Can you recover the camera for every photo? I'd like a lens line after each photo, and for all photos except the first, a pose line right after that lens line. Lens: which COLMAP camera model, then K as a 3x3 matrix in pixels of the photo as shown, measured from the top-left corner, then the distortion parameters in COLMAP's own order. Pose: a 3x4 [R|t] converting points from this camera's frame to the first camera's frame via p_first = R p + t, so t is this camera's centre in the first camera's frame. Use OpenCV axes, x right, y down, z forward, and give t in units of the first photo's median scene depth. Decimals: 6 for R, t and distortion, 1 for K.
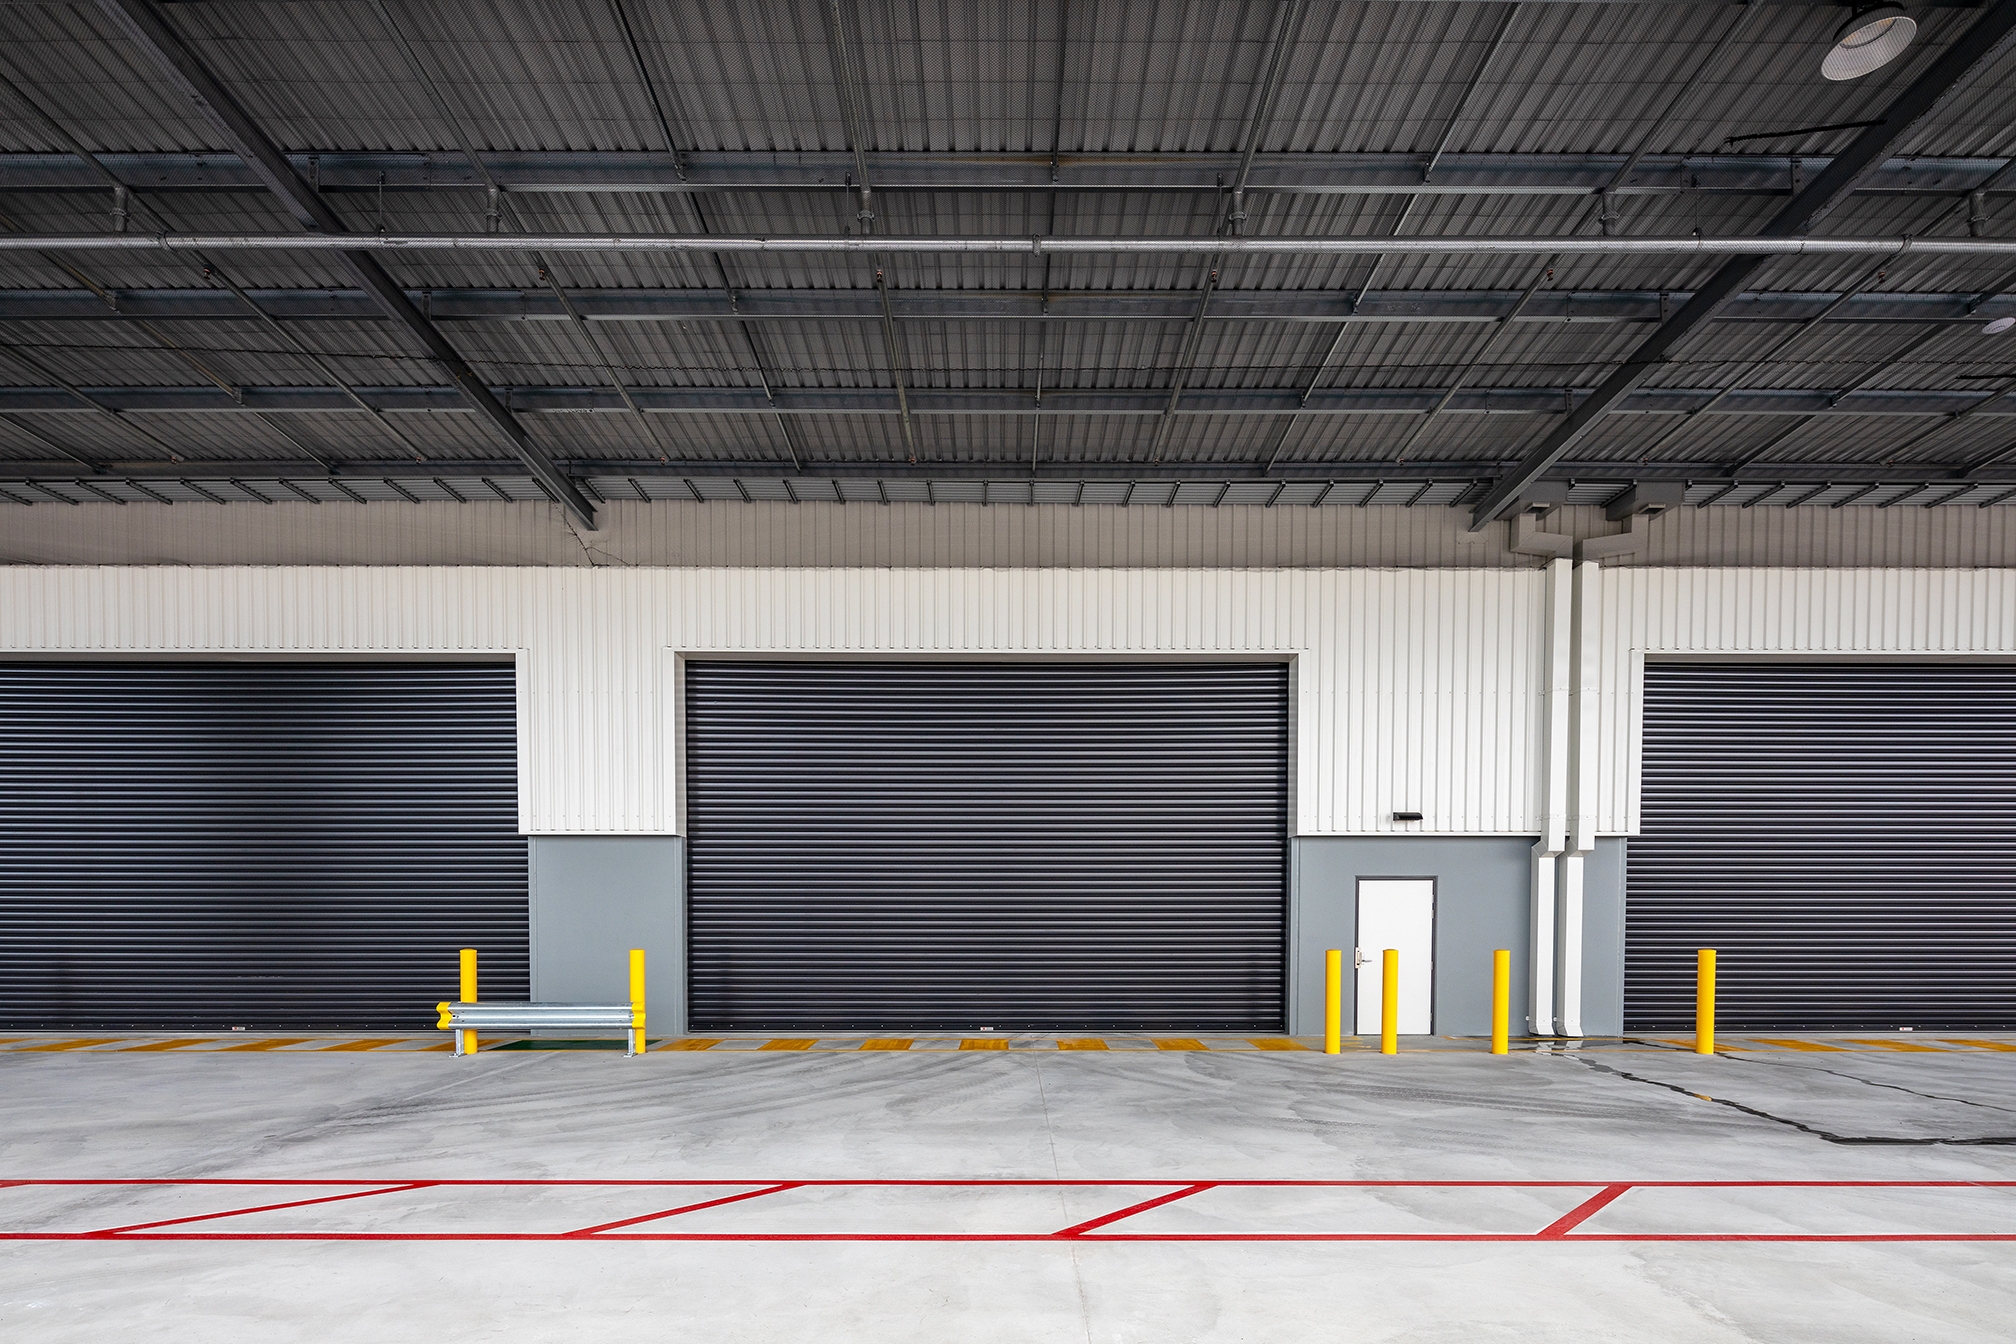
lens RADIAL K [[1255.7, 0, 1007.4], [0, 1255.7, 706.1], [0, 0, 1]] dist [-0.017138, -0.001729]
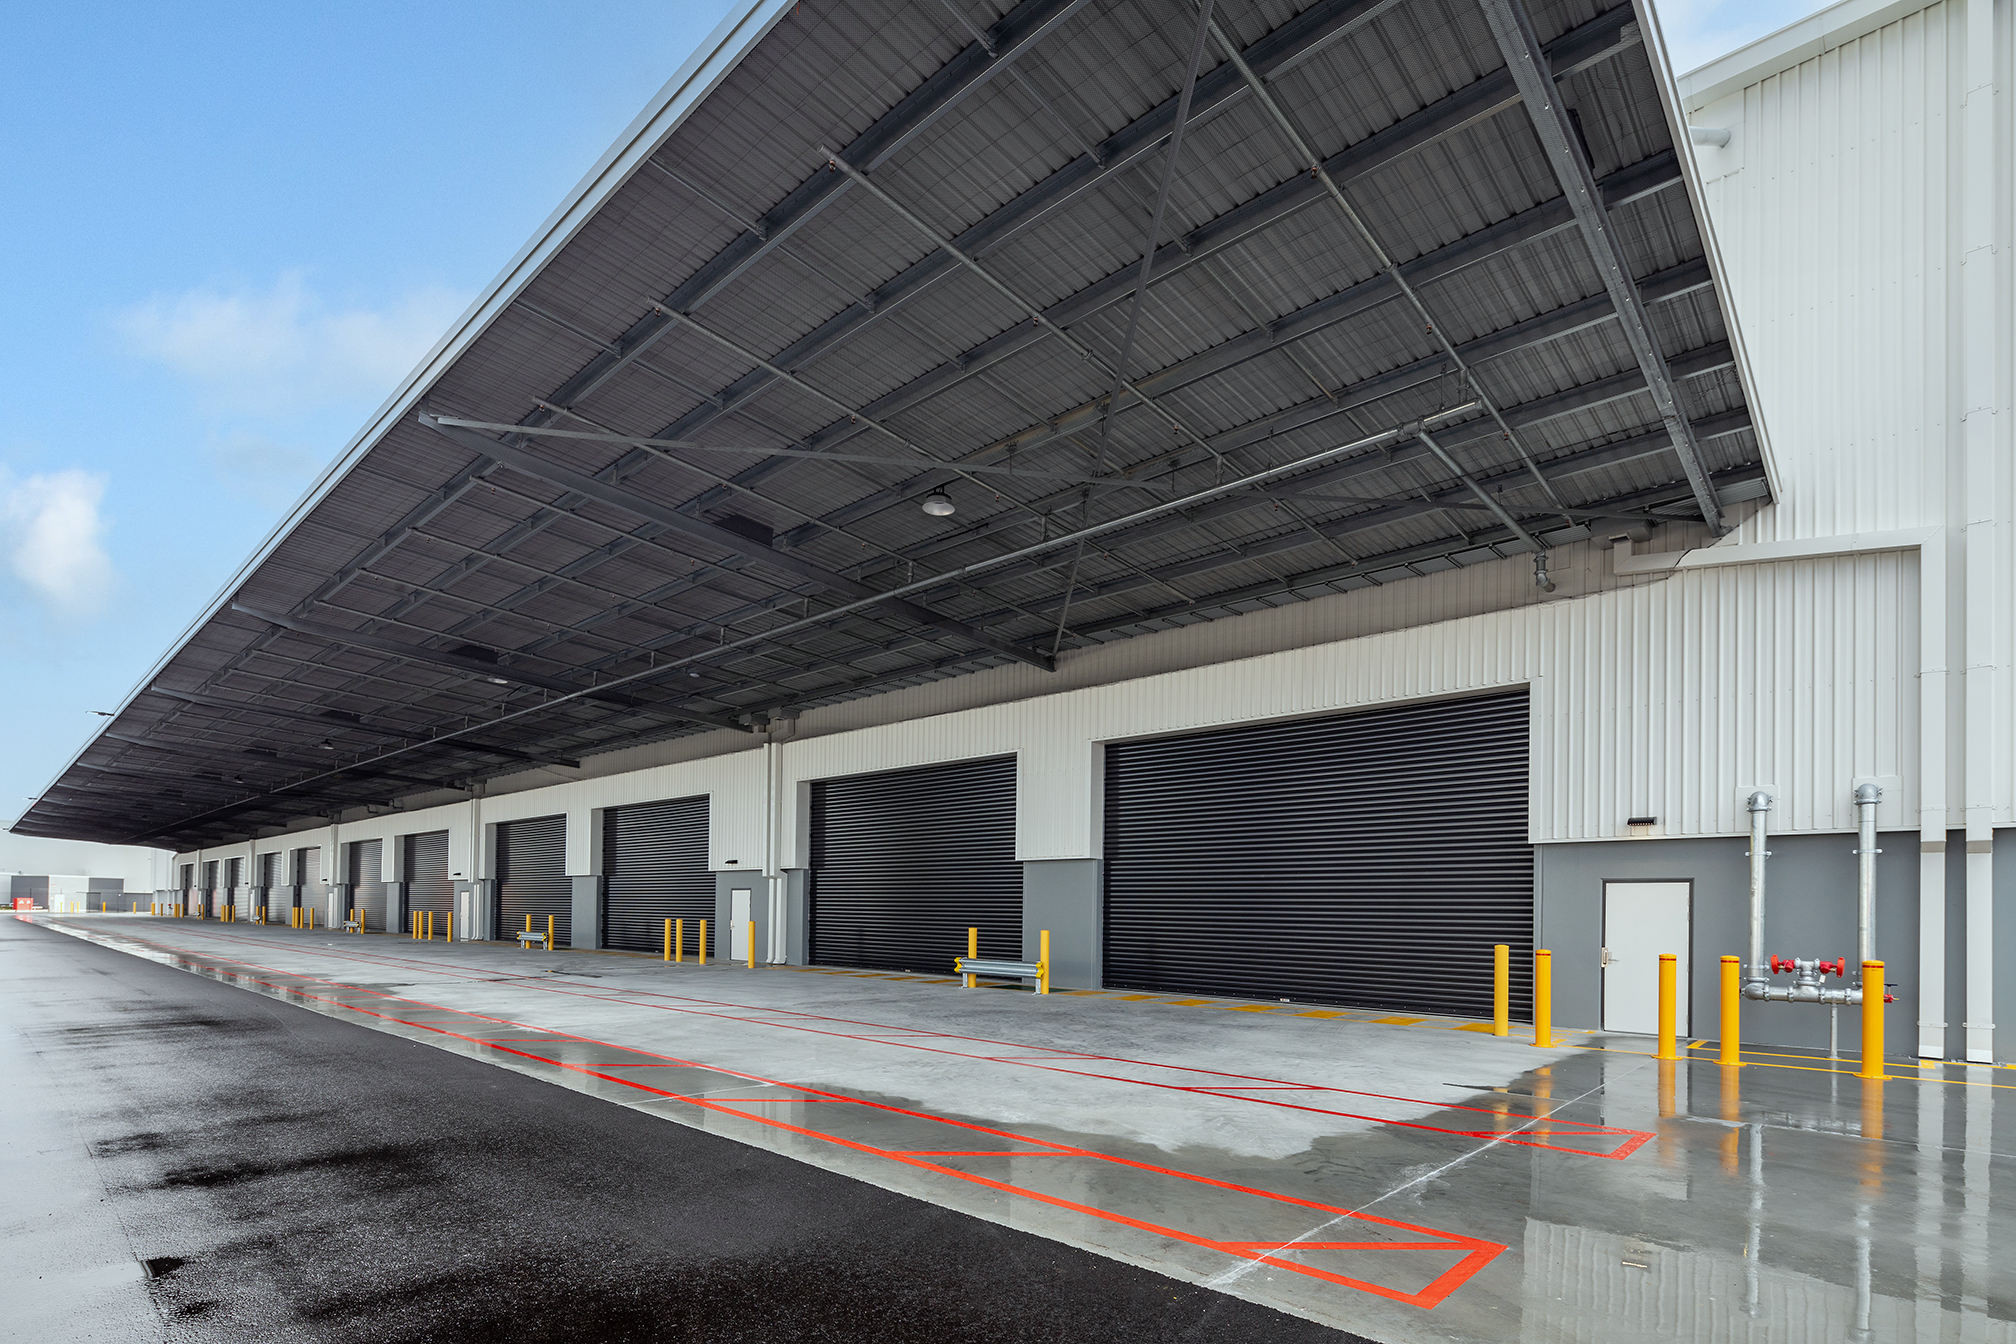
lens RADIAL K [[1029.3, 0, 1019.5], [0, 1029.3, 673.5], [0, 0, 1]] dist [-0.006224, -0.000323]
pose [[0.707255, -0.150156, -0.690828, 0.603930], [0.105264, 0.988658, -0.107125, 0.001142], [0.699078, 0.003045, 0.715039, 0.005888]]
